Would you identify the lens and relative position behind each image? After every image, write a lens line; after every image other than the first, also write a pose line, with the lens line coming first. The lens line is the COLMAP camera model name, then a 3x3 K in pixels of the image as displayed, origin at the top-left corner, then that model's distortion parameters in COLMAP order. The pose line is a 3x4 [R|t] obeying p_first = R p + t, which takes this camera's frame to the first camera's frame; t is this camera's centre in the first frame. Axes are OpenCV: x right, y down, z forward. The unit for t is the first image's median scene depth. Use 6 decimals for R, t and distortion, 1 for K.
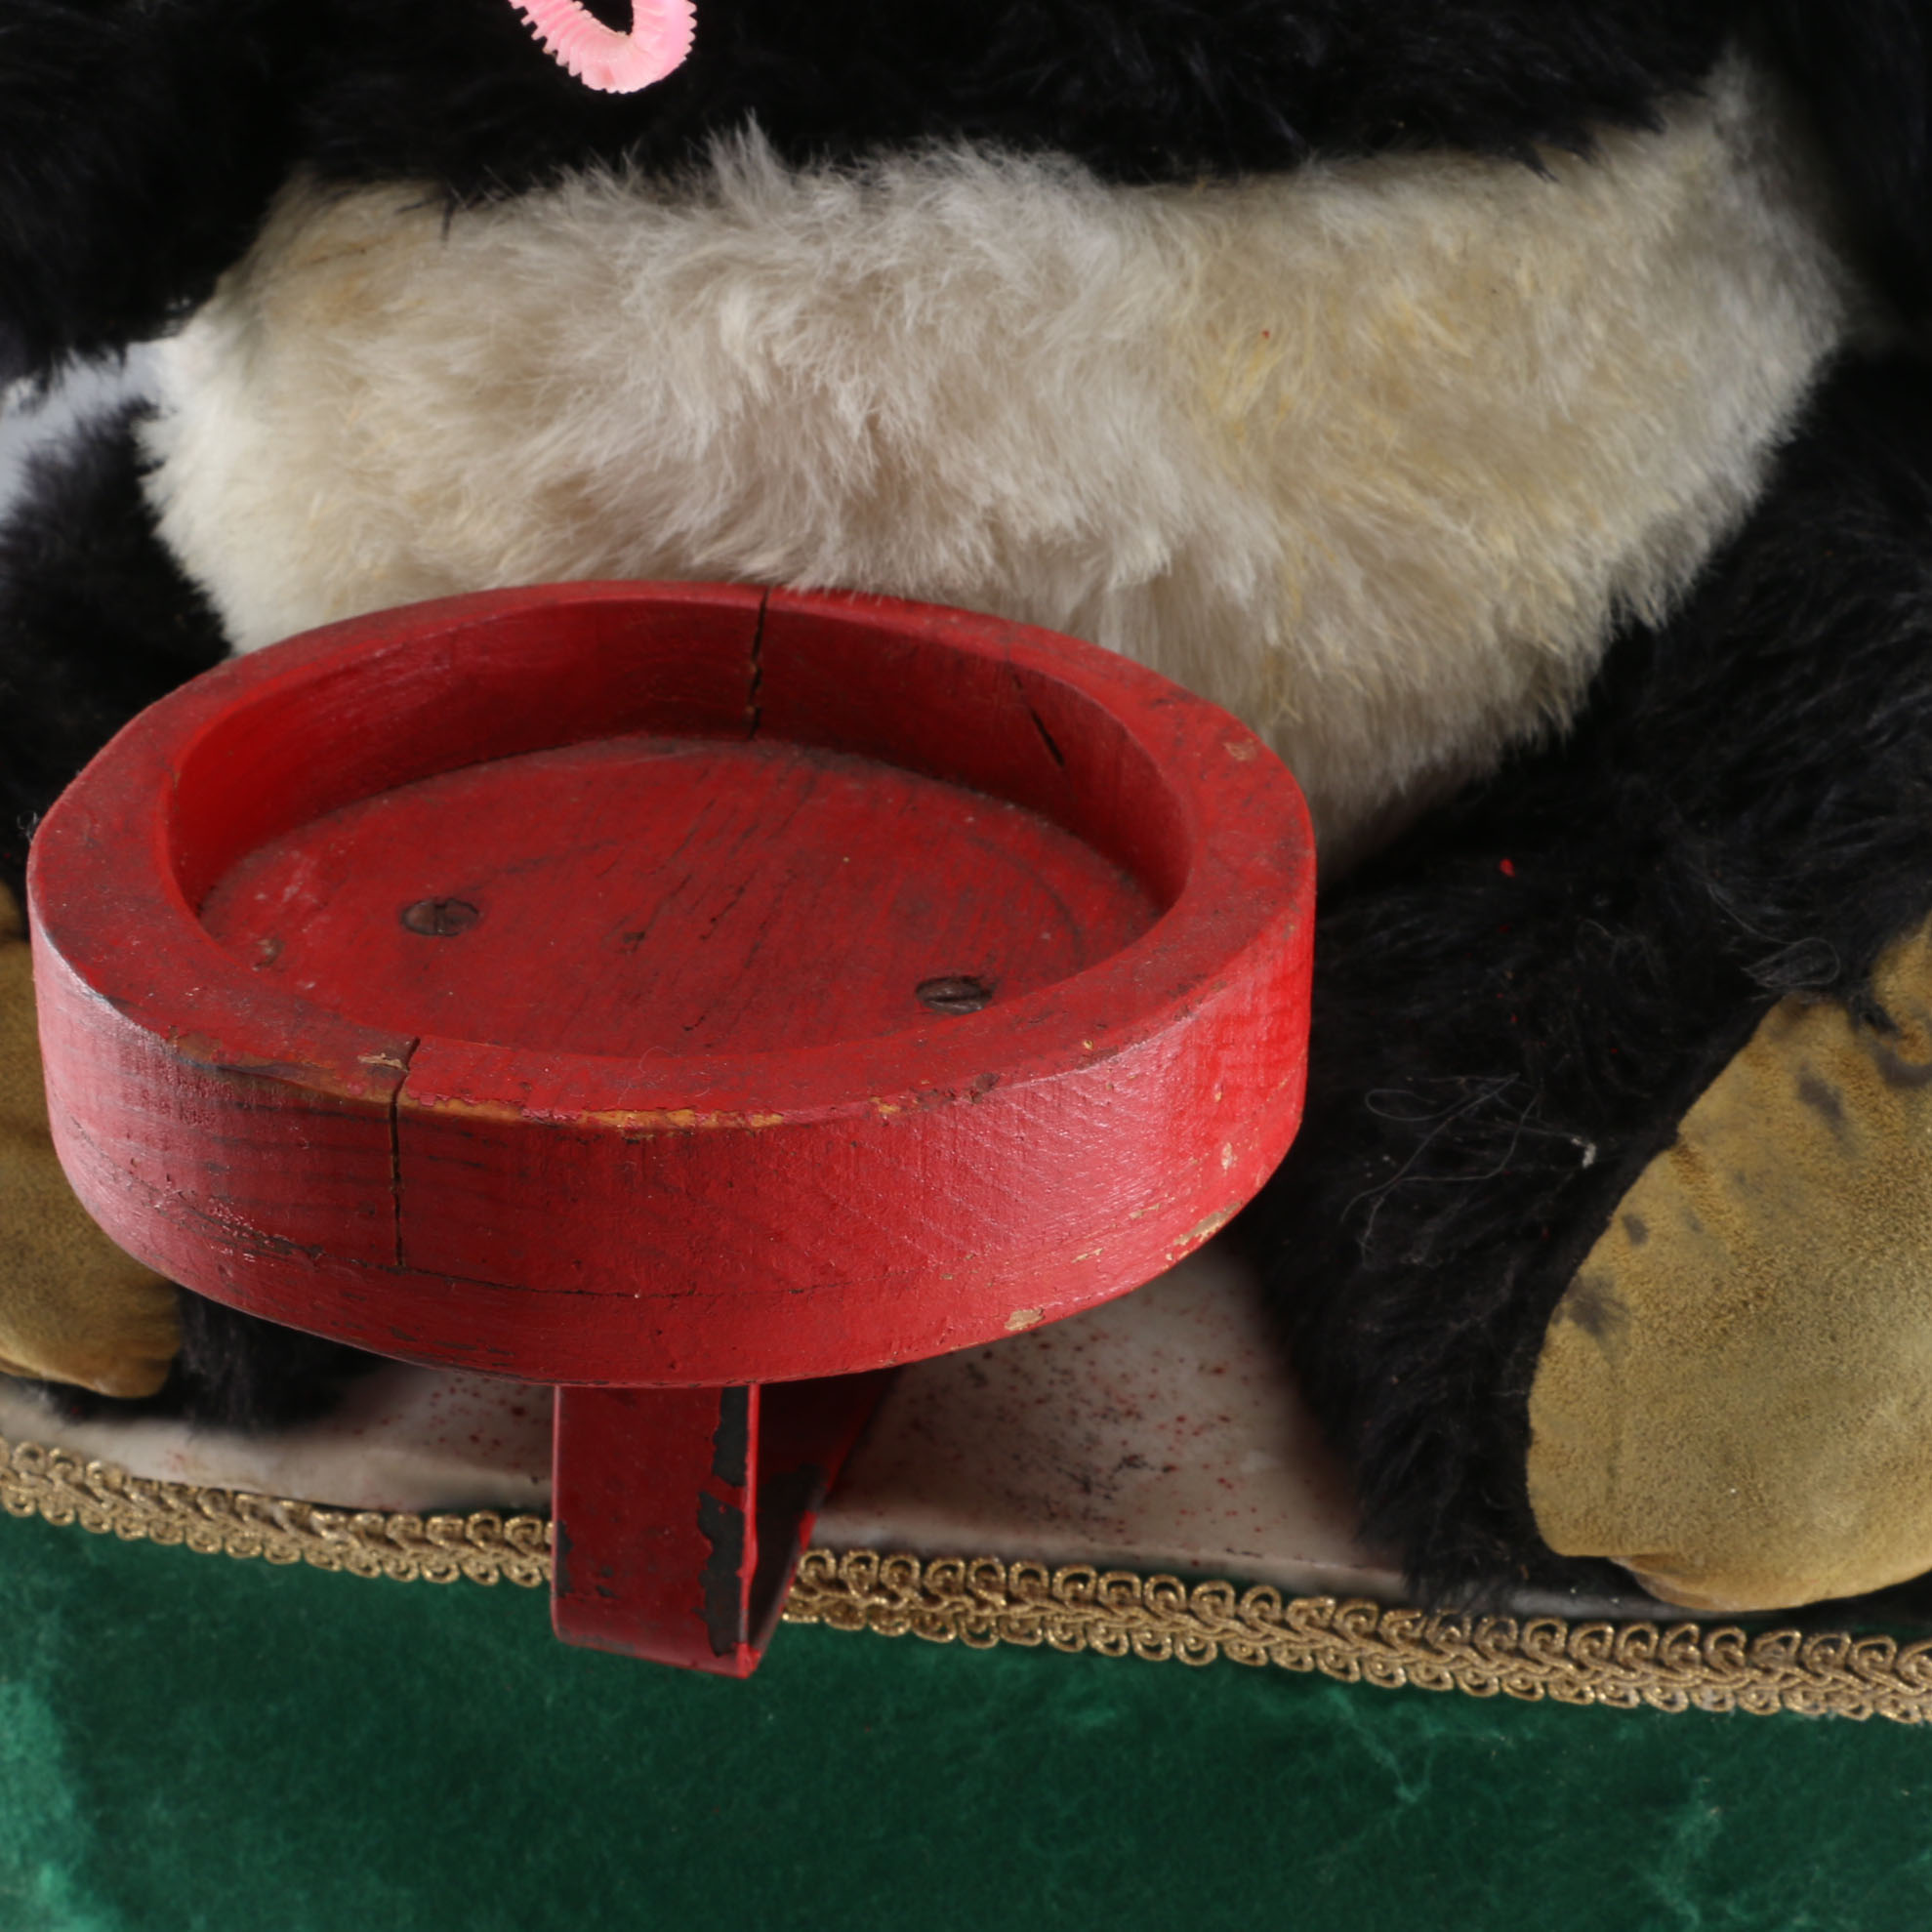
lens RADIAL K [[3601.3, 0, 766.7], [0, 3601.3, 915.7], [0, 0, 1]] dist [-0.167761, 0.357075]
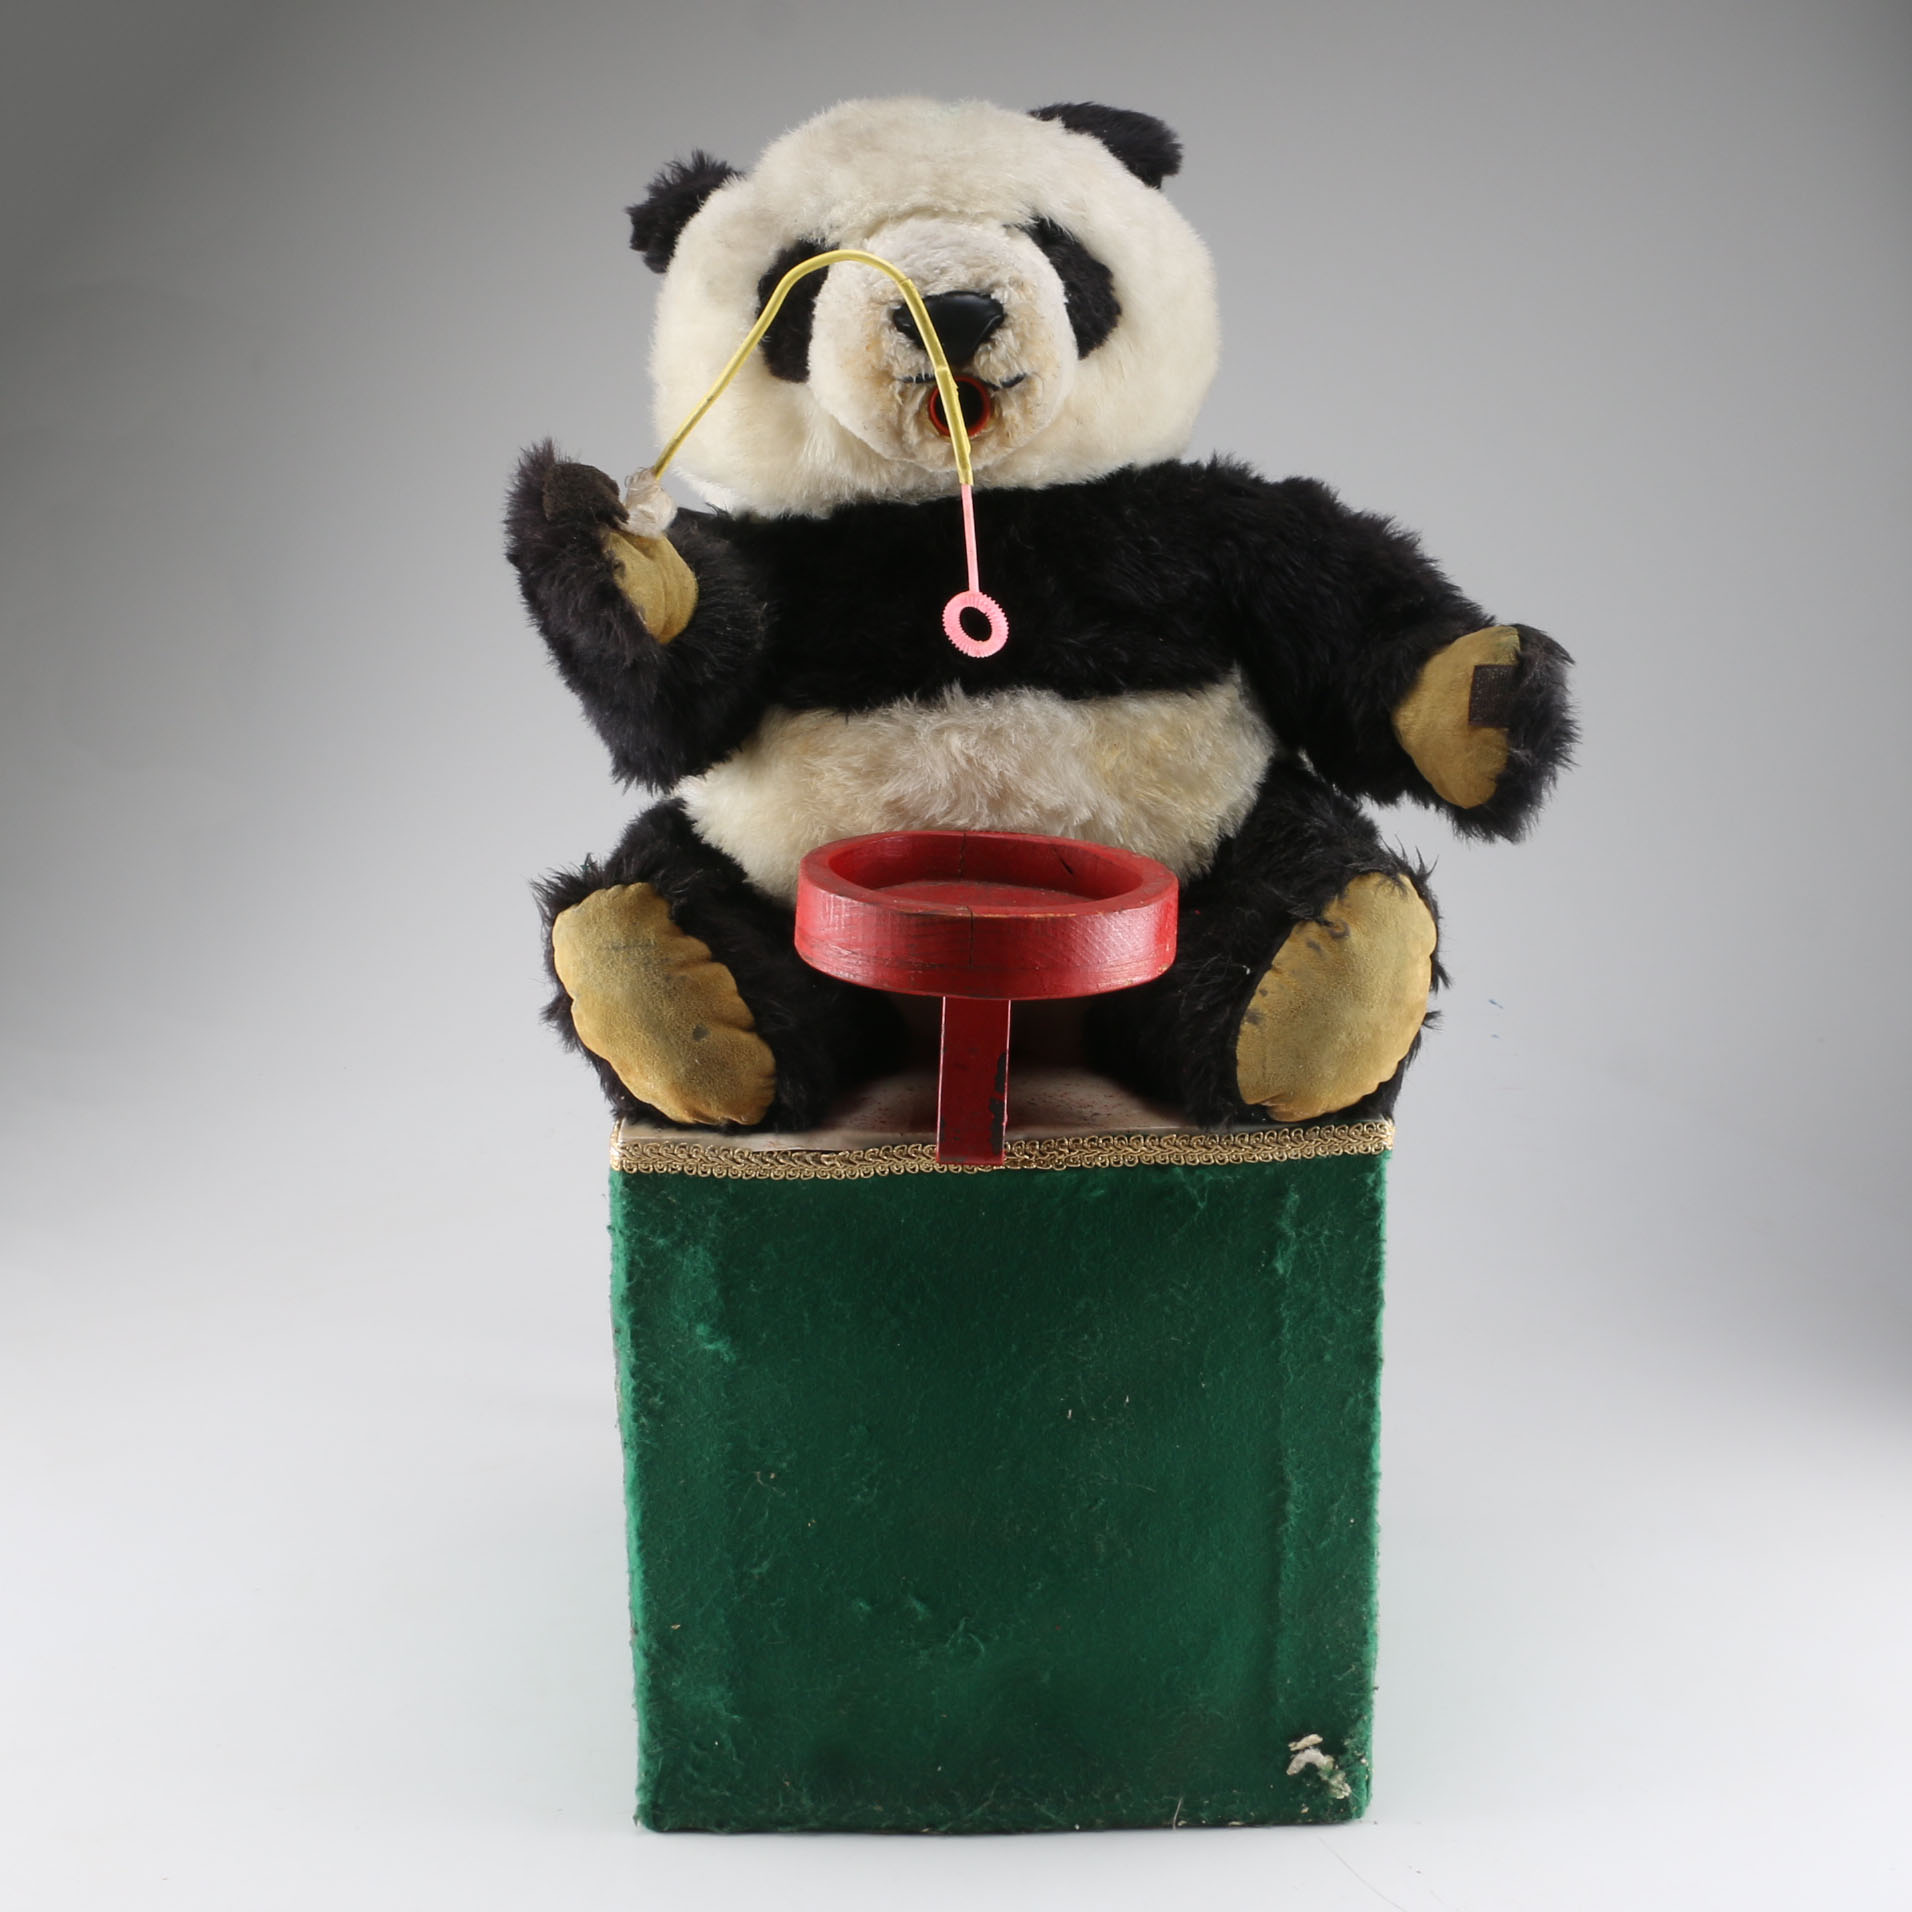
lens RADIAL K [[3049.0, 0, 956.0], [0, 3049.0, 956.0], [0, 0, 1]] dist [-0.244004, -0.002432]
pose [[0.956657, -0.030523, 0.289612, -0.781293], [0.089321, 0.977312, -0.192049, 0.525699], [-0.277179, 0.209594, 0.937679, -1.458793]]
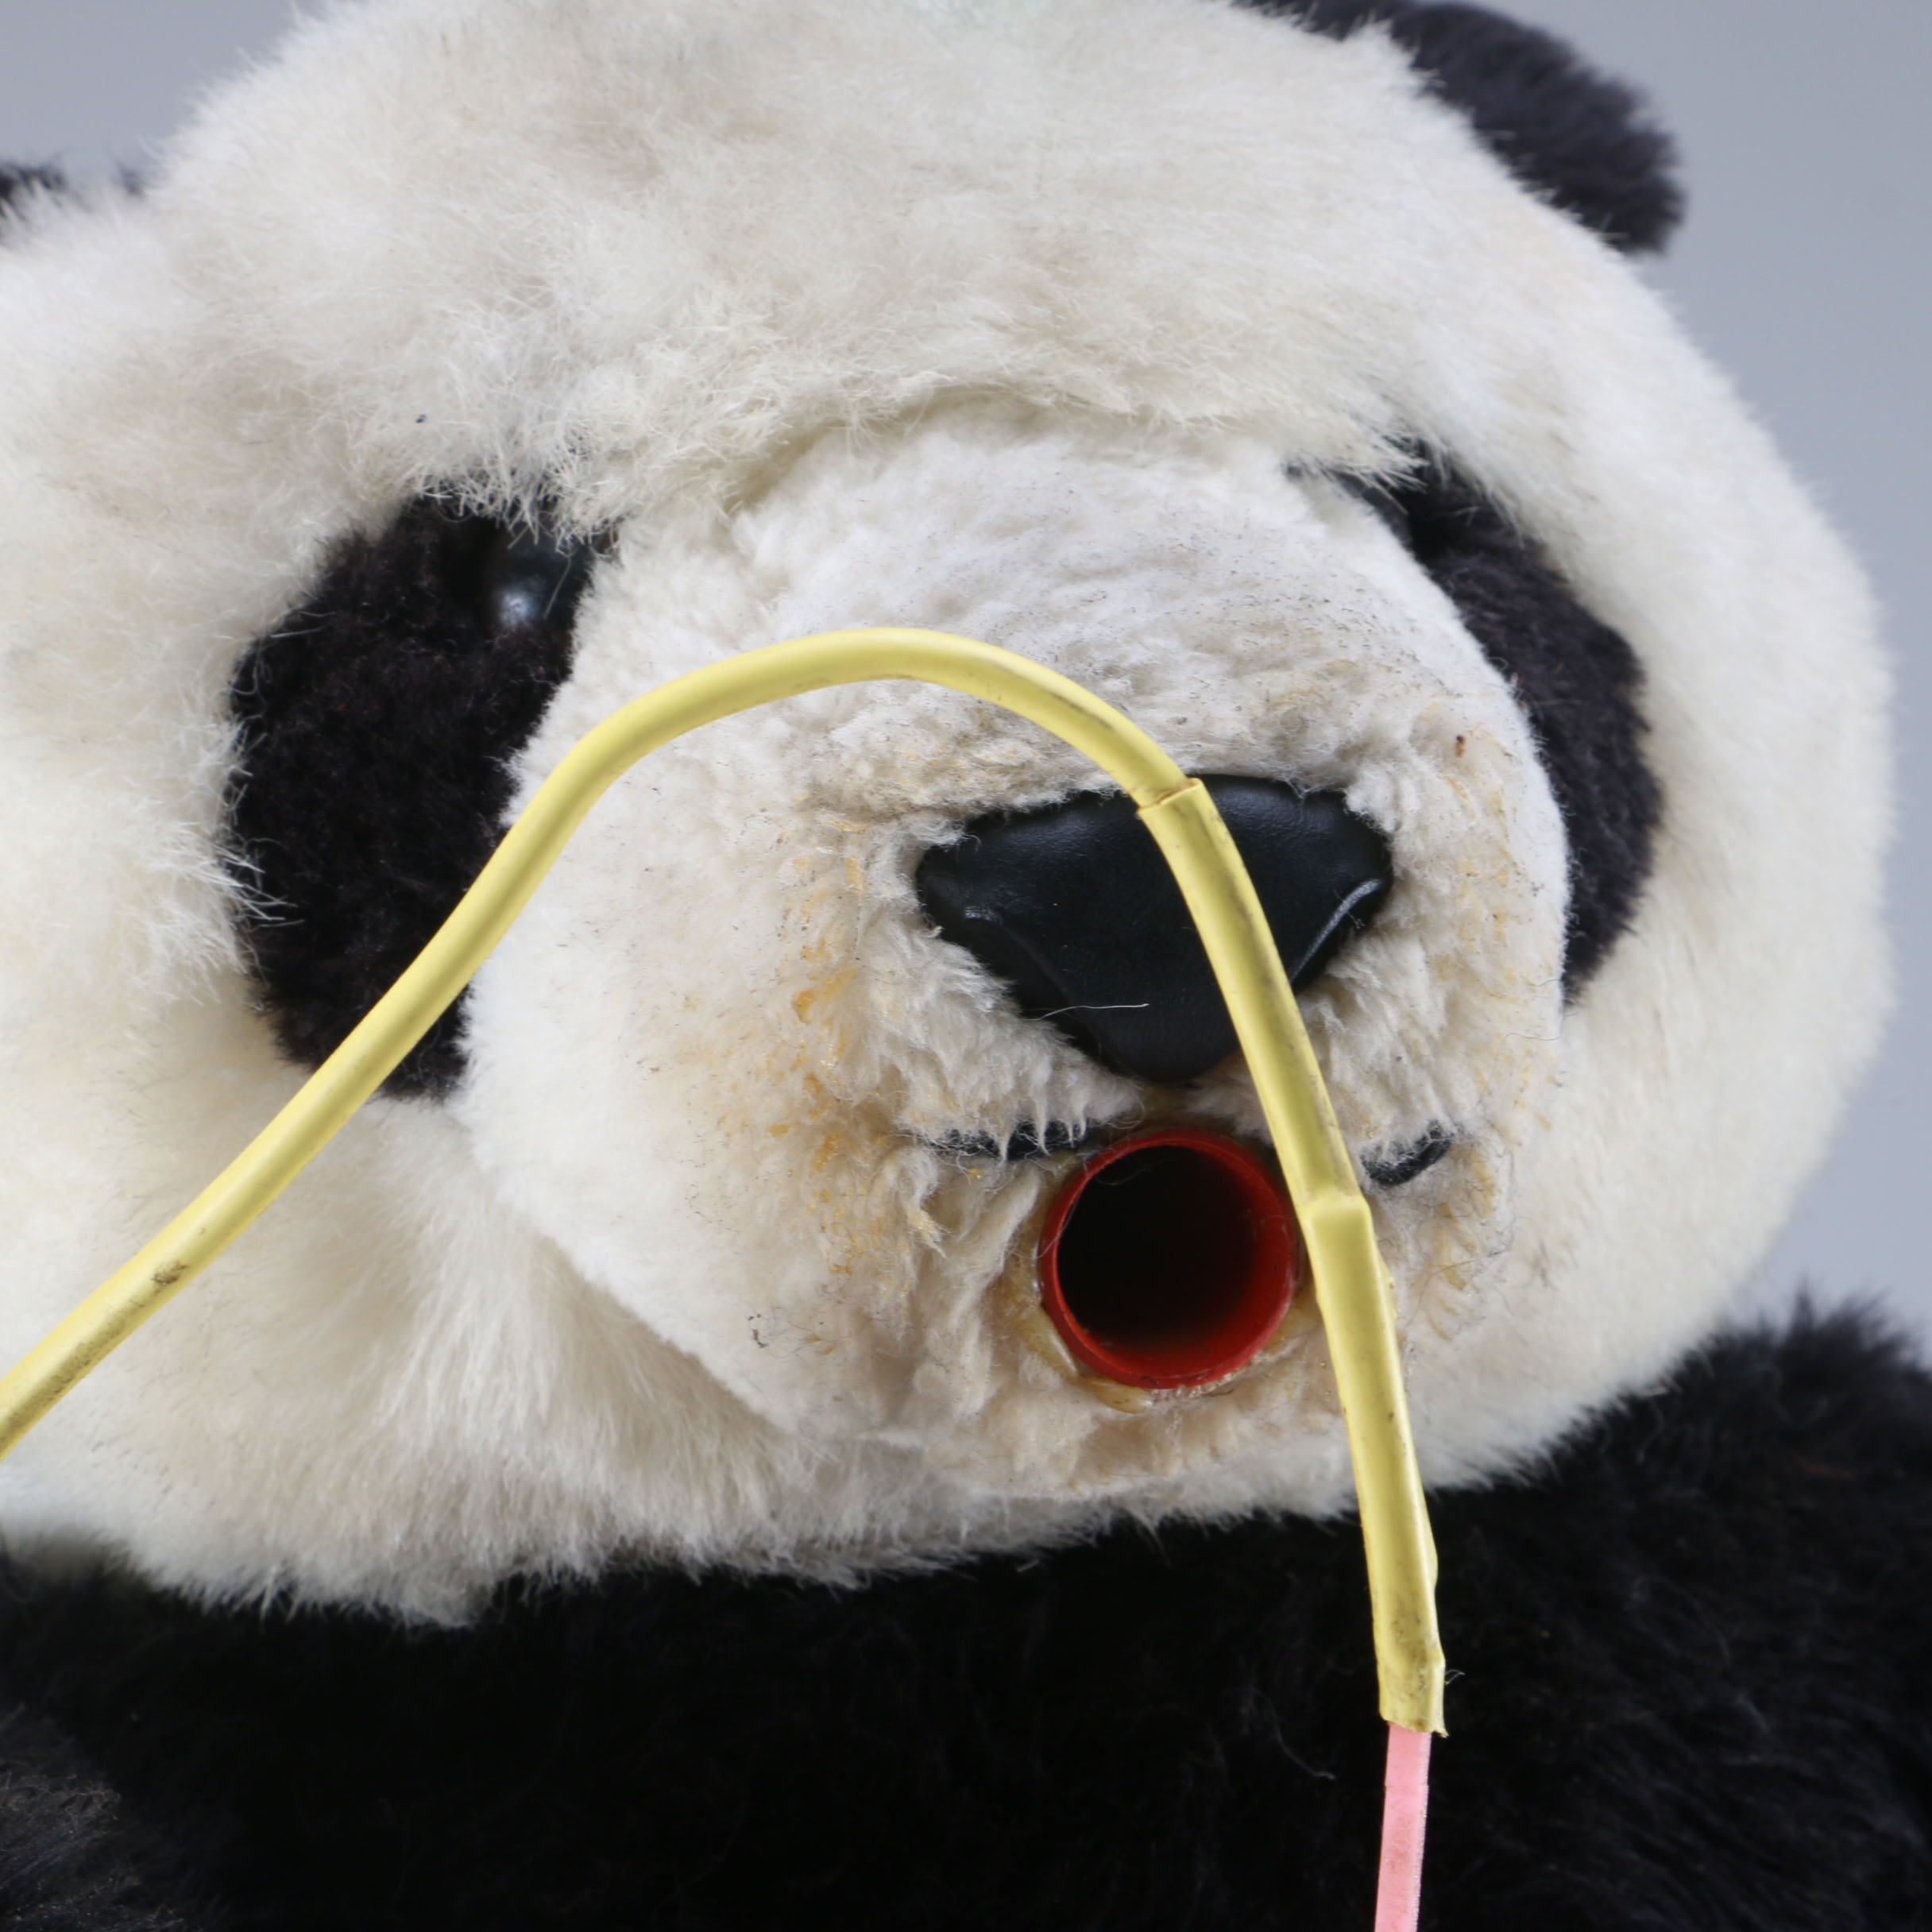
lens RADIAL K [[6022.6, 0, 964.9], [0, 6022.6, 918.0], [0, 0, 1]] dist [0.104198, 1.014277]
pose [[0.879865, 0.021061, 0.474757, -0.627732], [0.132121, 0.948791, -0.286950, -0.145369], [-0.456488, 0.315202, 0.832025, -0.155795]]
